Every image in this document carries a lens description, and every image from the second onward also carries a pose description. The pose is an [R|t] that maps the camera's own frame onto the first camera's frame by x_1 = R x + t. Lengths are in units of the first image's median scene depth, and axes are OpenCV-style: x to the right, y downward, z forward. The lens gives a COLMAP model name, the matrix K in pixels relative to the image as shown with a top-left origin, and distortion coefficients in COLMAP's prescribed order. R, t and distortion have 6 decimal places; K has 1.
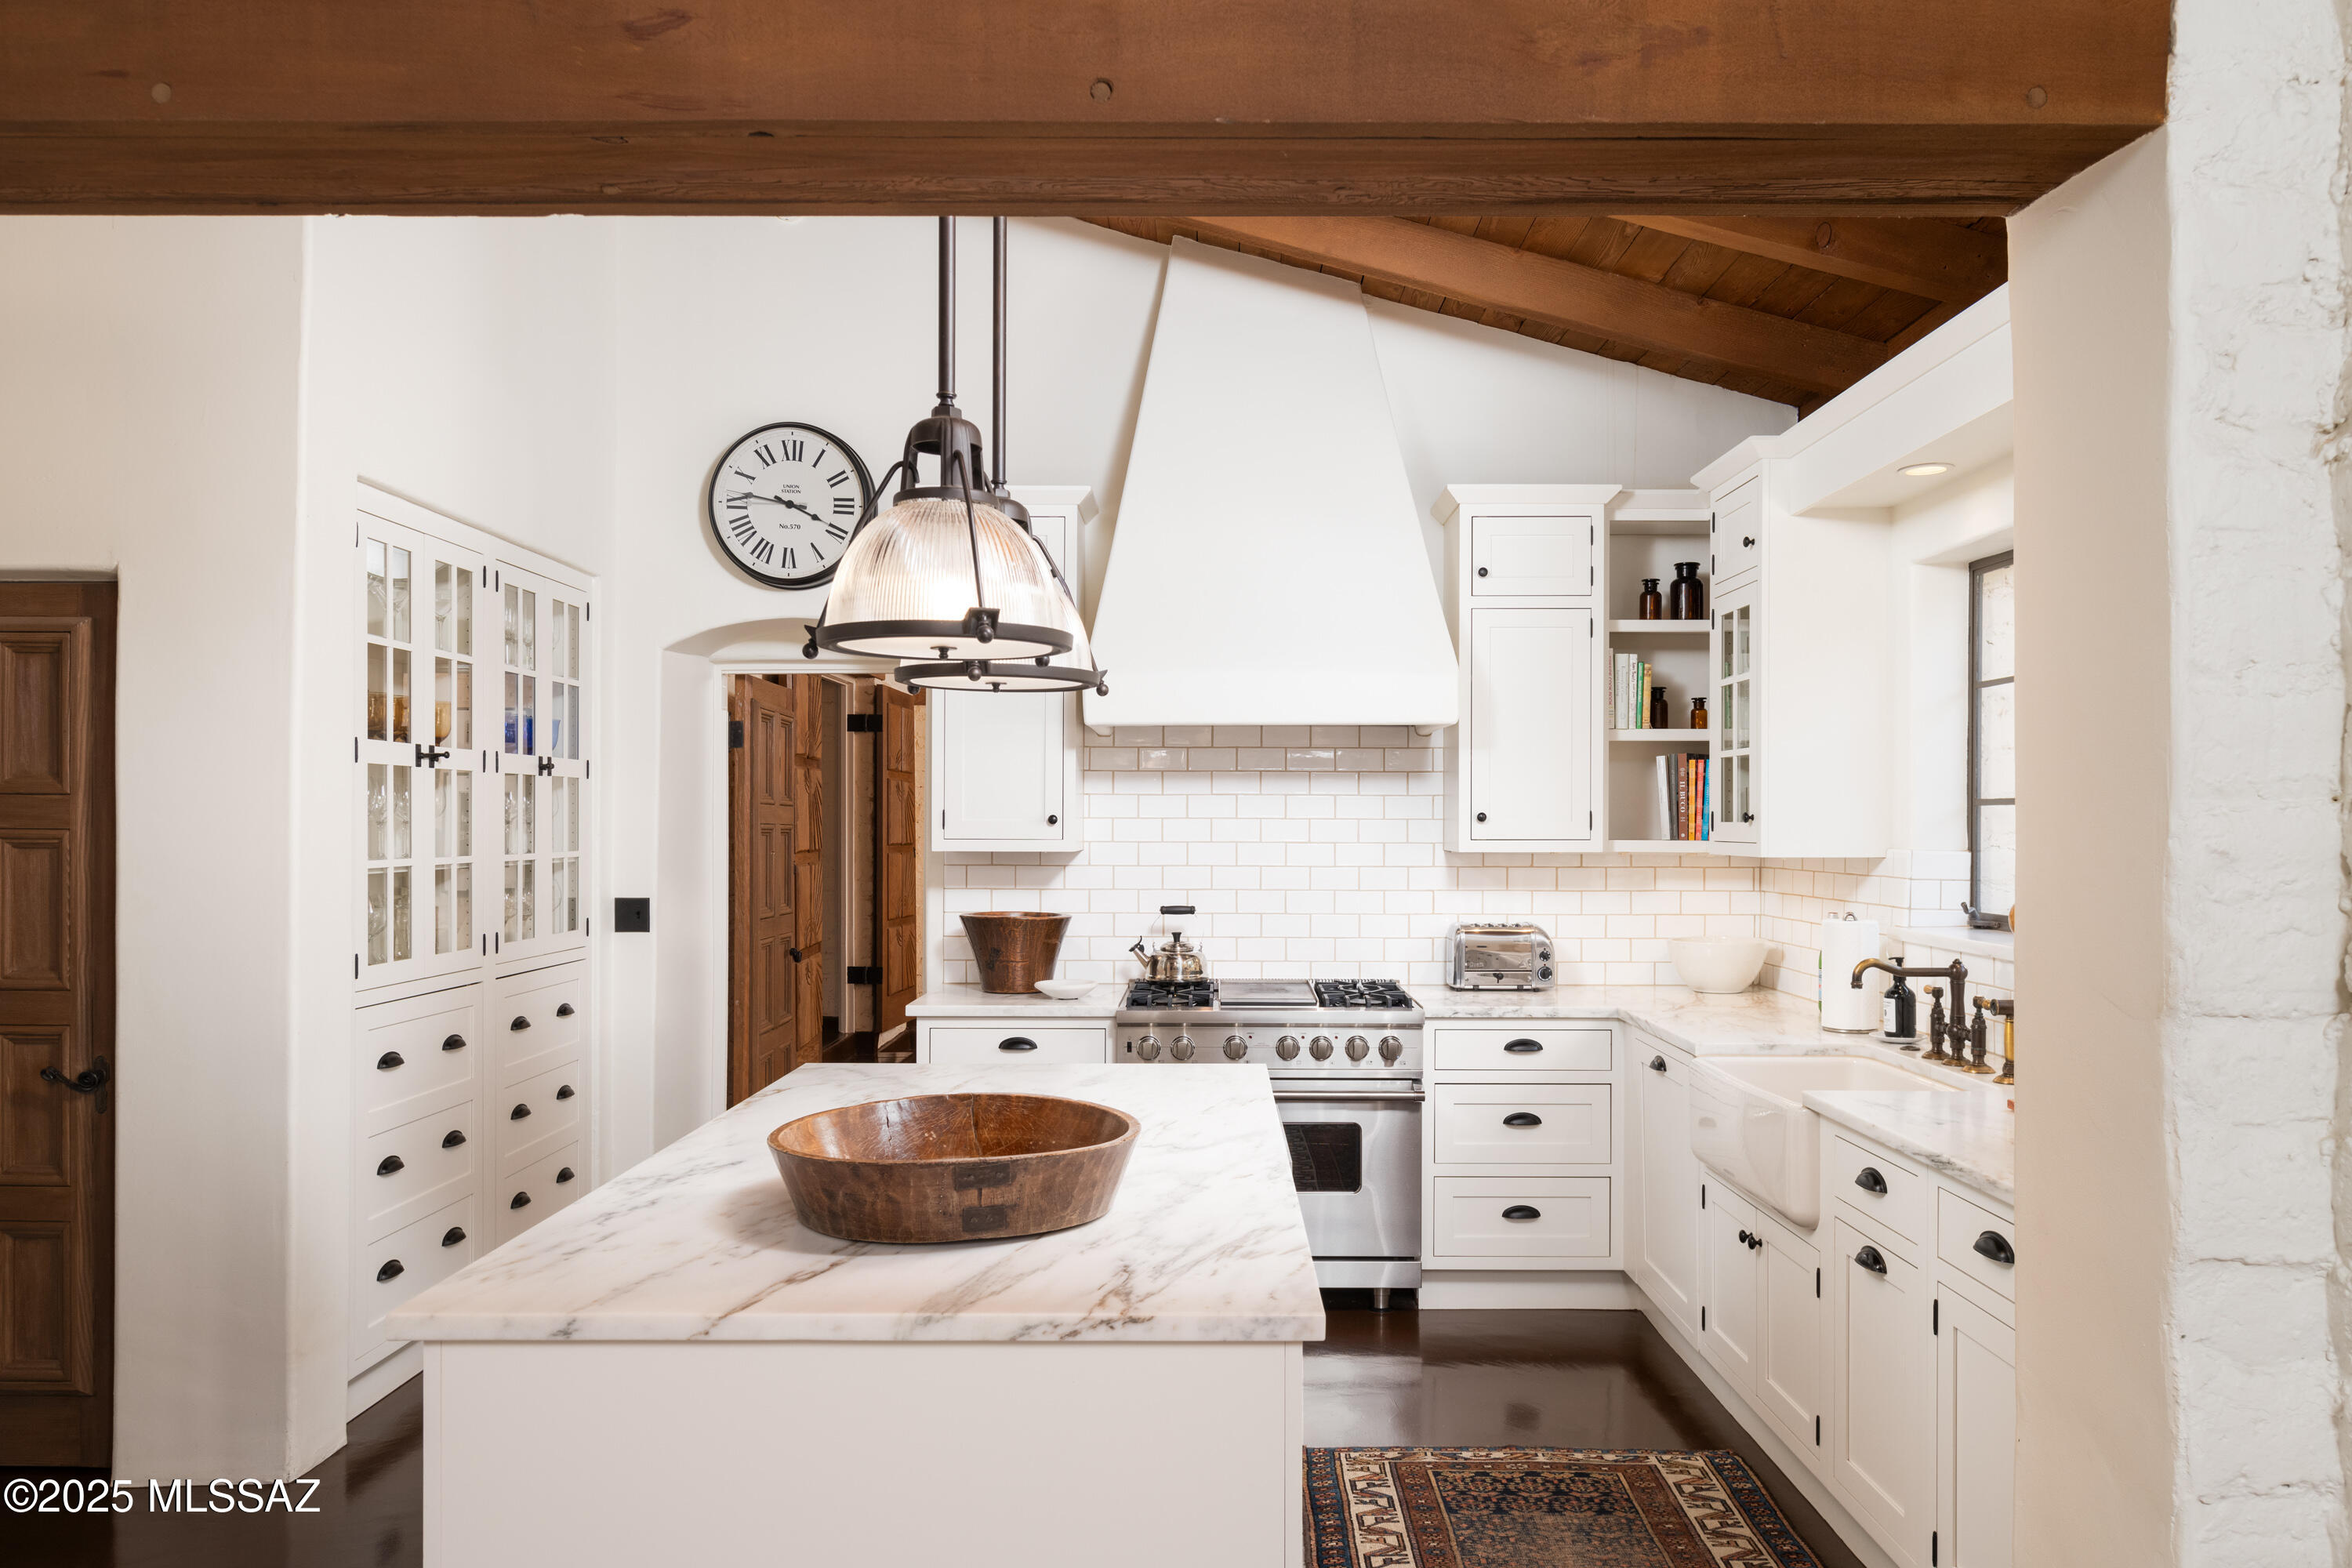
lens RADIAL K [[1612.5, 0, 1181.7], [0, 1612.5, 826.9], [0, 0, 1]] dist [0.021631, -0.026067]
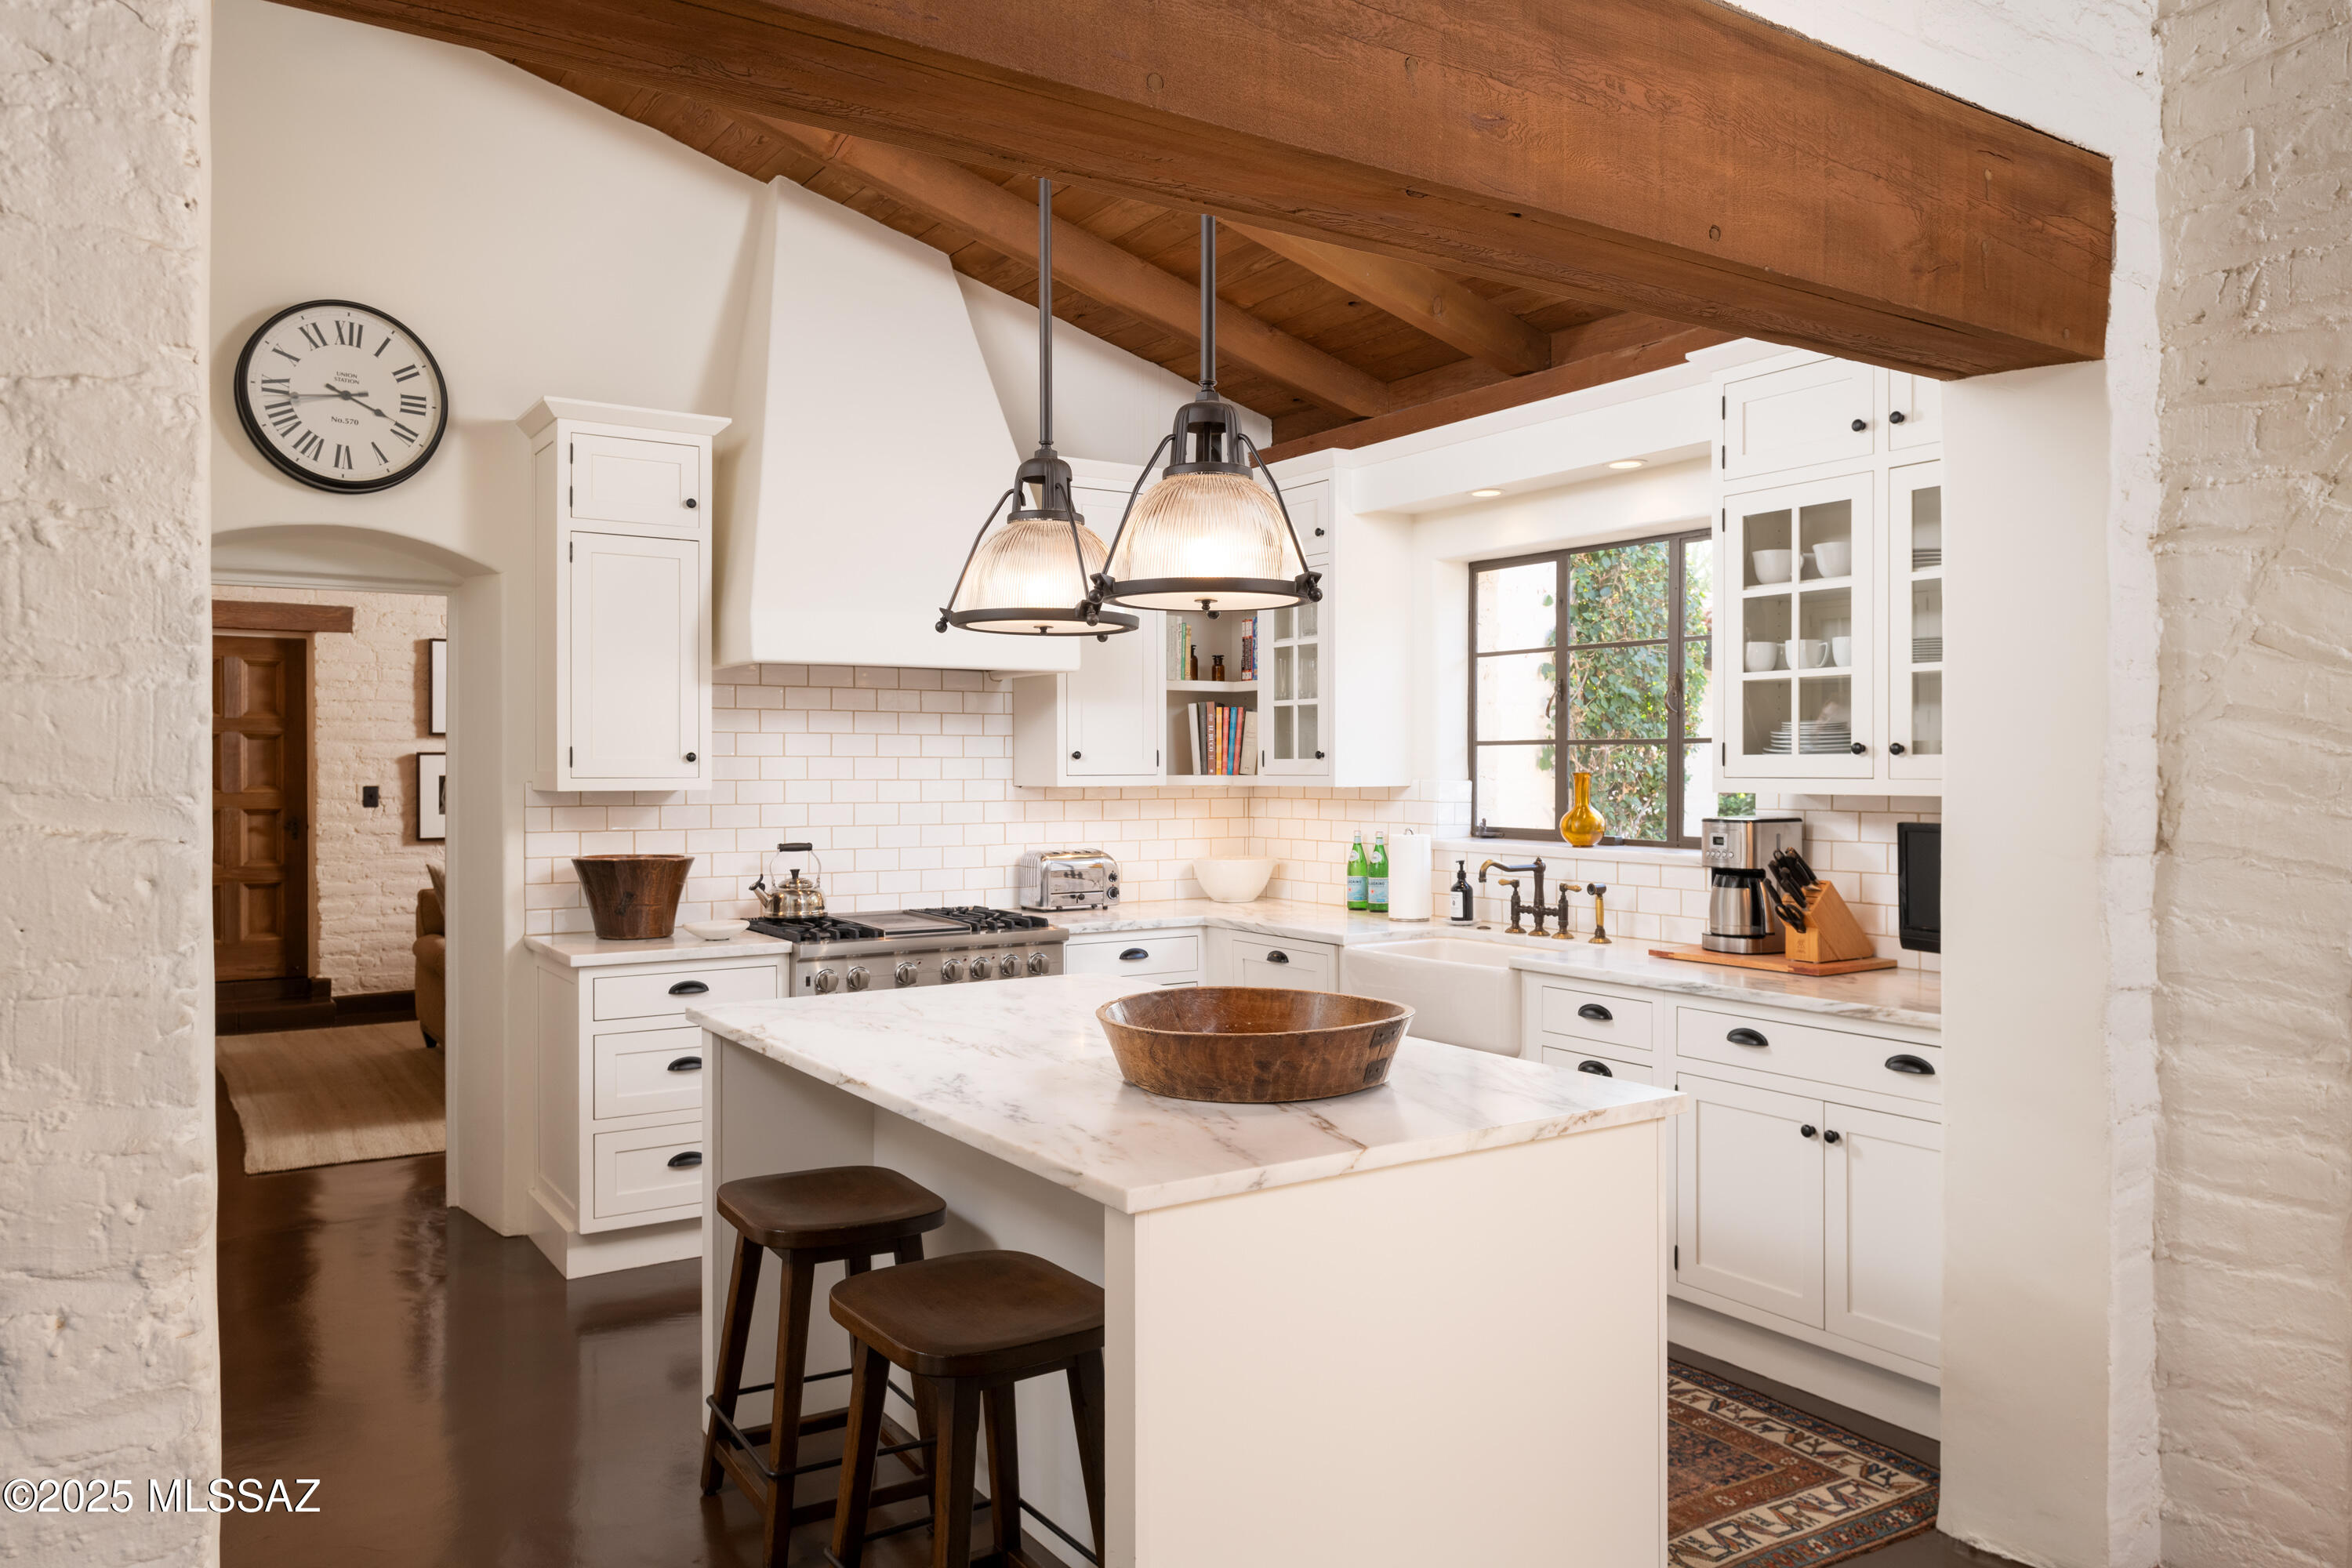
lens RADIAL K [[1632.2, 0, 1176.0], [0, 1632.2, 784.0], [0, 0, 1]] dist [0.006516, 0.002057]
pose [[0.830965, -0.008571, 0.556259, -0.385817], [0.004866, 0.999955, 0.008138, 0.005053], [-0.556303, -0.004056, 0.830969, 0.019154]]
